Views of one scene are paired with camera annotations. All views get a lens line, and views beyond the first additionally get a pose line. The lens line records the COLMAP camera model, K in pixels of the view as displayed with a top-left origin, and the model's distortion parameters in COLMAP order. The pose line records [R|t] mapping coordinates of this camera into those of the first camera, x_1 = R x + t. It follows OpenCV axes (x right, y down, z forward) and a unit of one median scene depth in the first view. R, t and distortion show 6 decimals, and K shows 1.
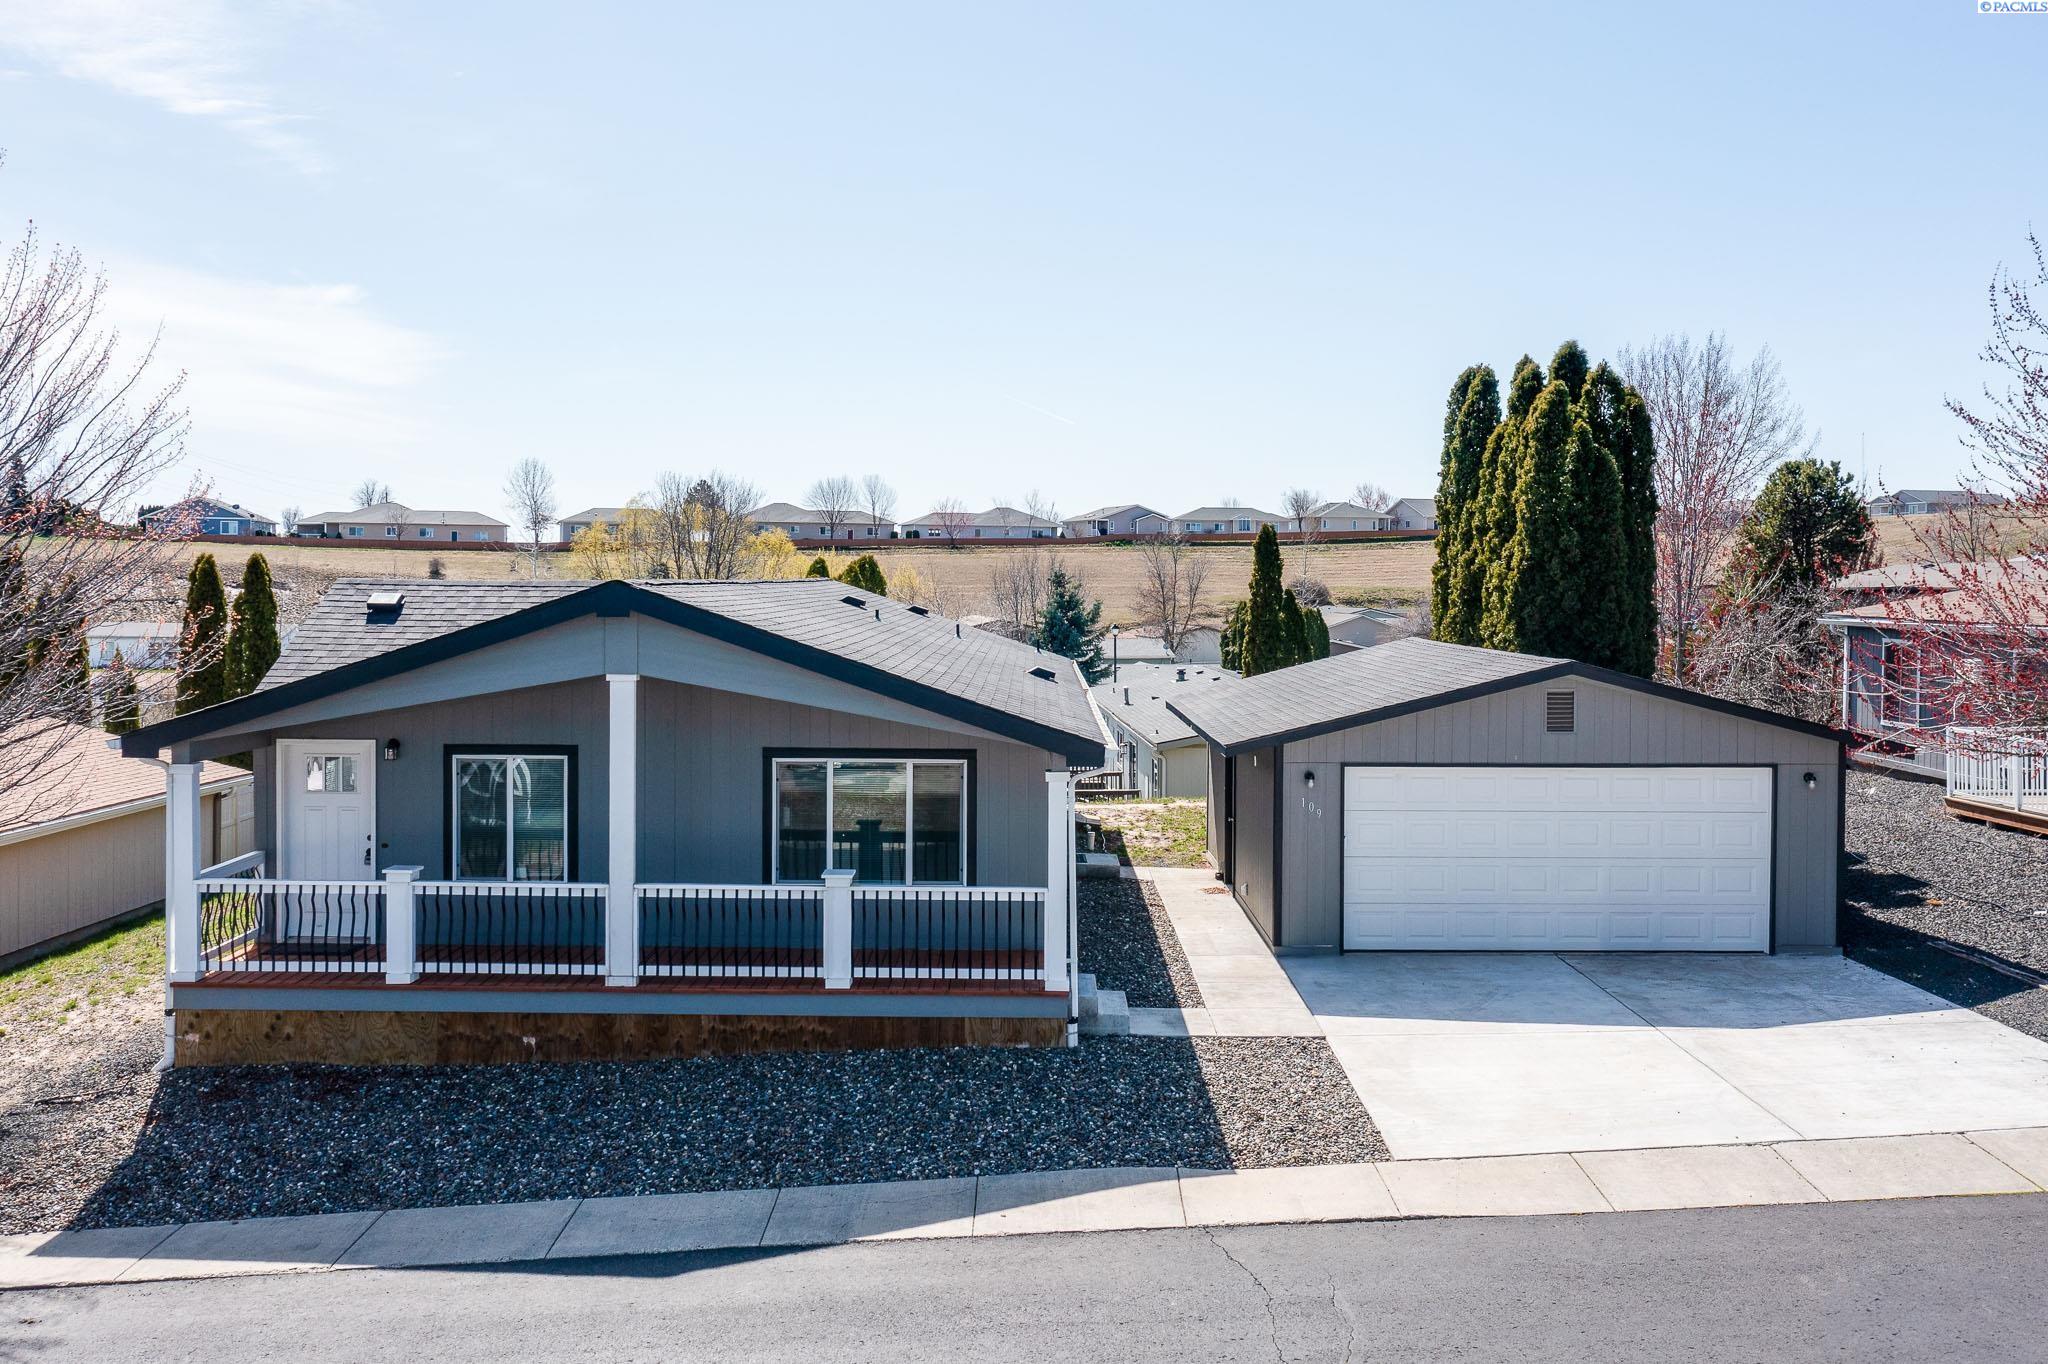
lens RADIAL K [[1776.4, 0, 1075.1], [0, 1776.4, 587.2], [0, 0, 1]] dist [-0.001118, -0.005168]
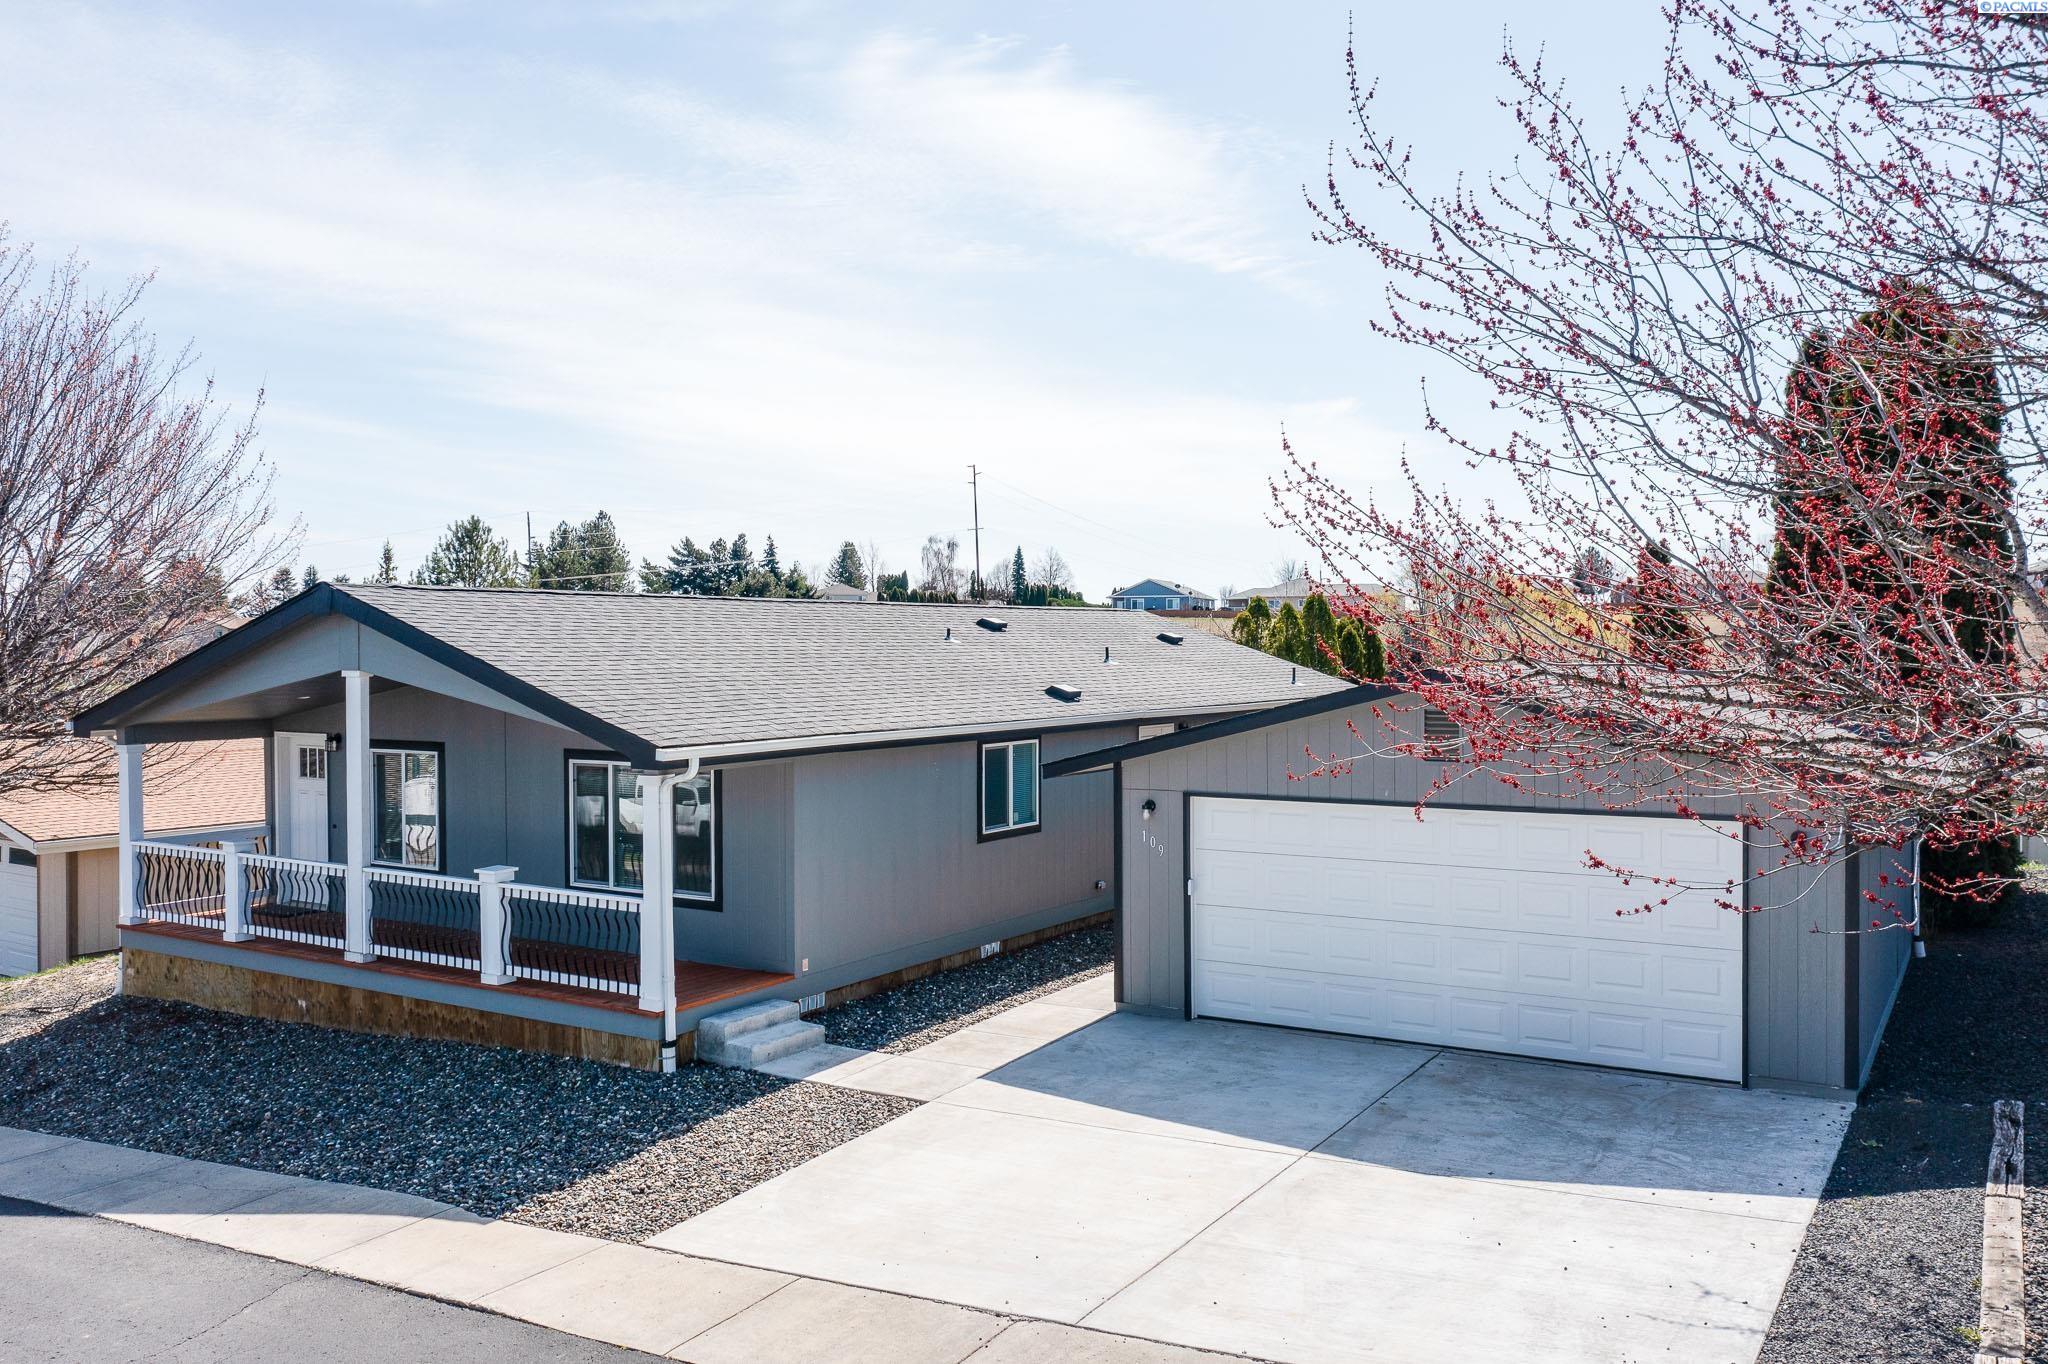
lens RADIAL K [[1633.3, 0, 1052.8], [0, 1633.3, 672.2], [0, 0, 1]] dist [0.000170, -0.001160]
pose [[0.846056, -0.001709, -0.533091, 0.627843], [0.007400, 0.999936, 0.008539, 0.044117], [0.533042, -0.011169, 0.846015, 0.390267]]
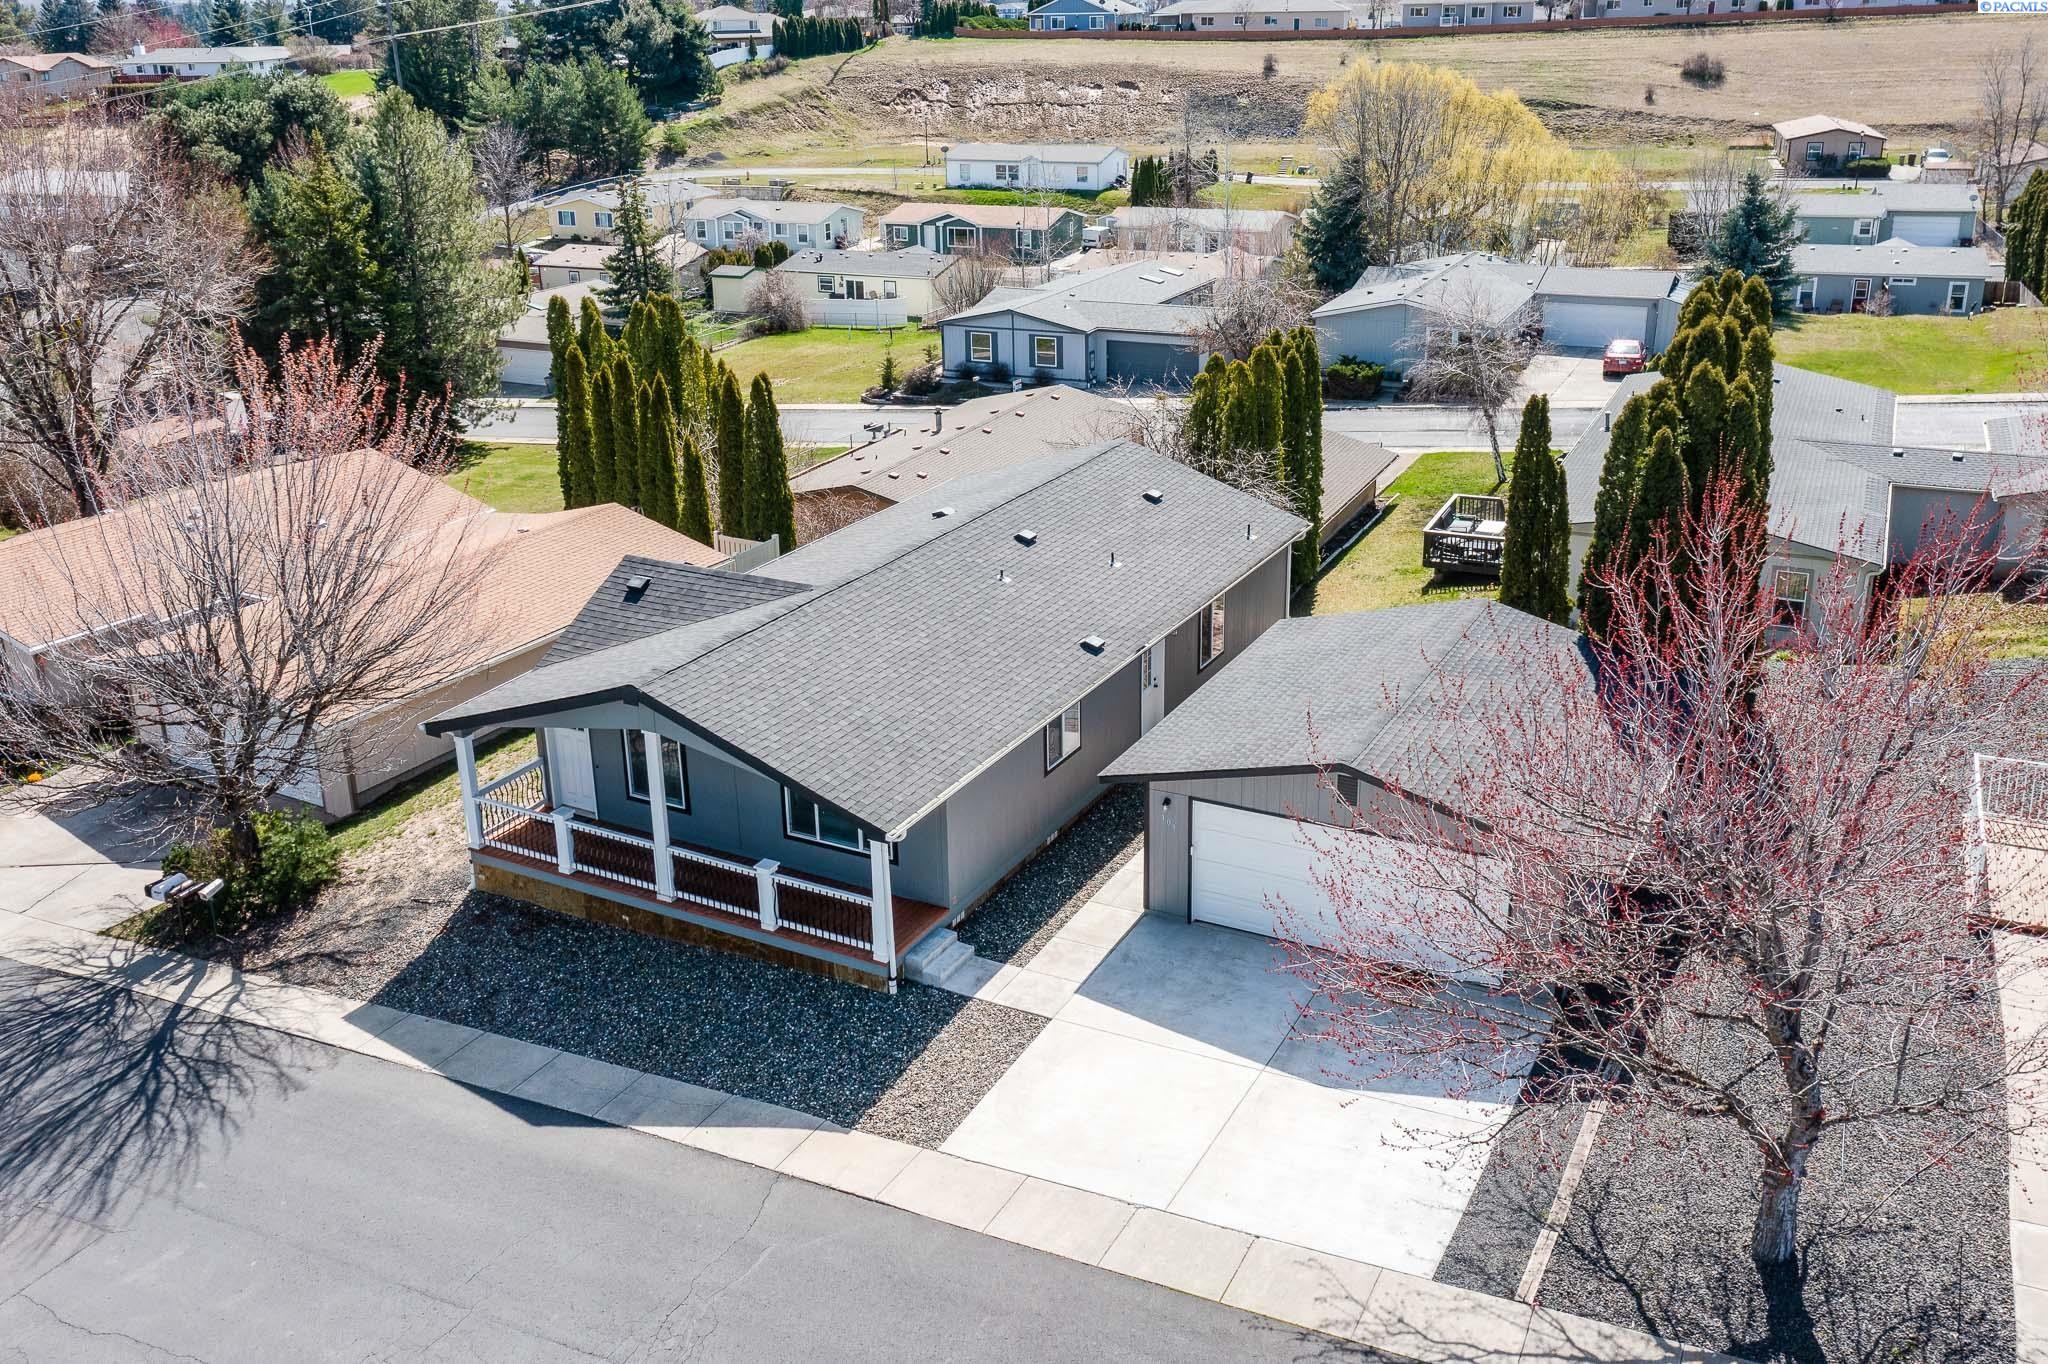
lens RADIAL K [[1776.4, 0, 1075.1], [0, 1776.4, 587.2], [0, 0, 1]] dist [-0.001118, -0.005168]
pose [[0.879568, 0.134616, -0.456331, 0.823812], [0.013468, 0.951708, 0.306709, -0.576121], [0.475582, -0.275917, 0.835279, -0.150816]]
